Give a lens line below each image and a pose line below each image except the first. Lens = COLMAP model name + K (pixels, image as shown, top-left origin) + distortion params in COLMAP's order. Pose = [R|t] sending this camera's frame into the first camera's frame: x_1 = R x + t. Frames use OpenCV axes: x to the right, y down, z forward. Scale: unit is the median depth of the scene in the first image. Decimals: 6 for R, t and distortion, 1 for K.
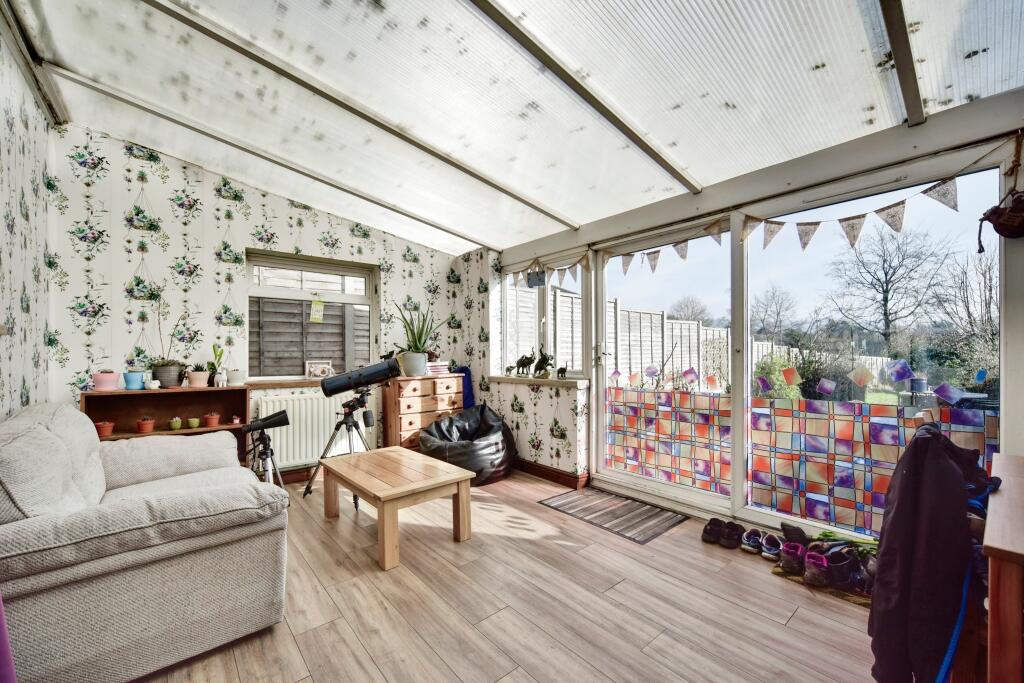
lens RADIAL K [[401.1, 0, 510.5], [0, 401.1, 354.2], [0, 0, 1]] dist [-0.002378, -0.000355]
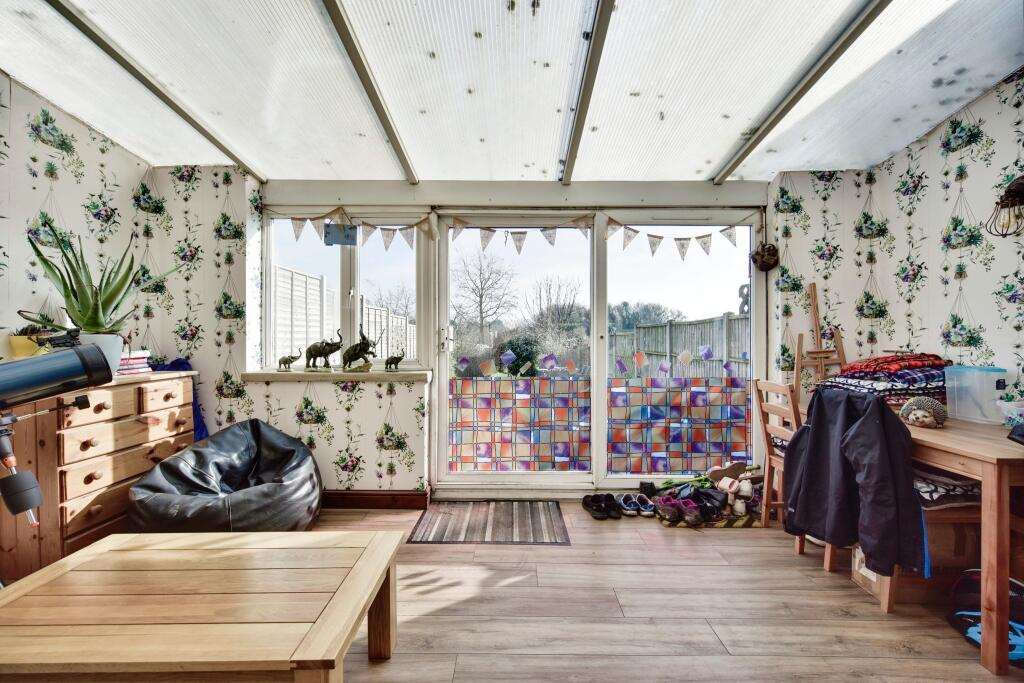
lens RADIAL K [[401.1, 0, 510.3], [0, 401.1, 339.5], [0, 0, 1]] dist [-0.002378, -0.000355]
pose [[0.654979, 0.009891, 0.755582, -0.334320], [-0.007109, 0.999951, -0.006927, 0.004855], [-0.755614, -0.000835, 0.655017, 0.355820]]
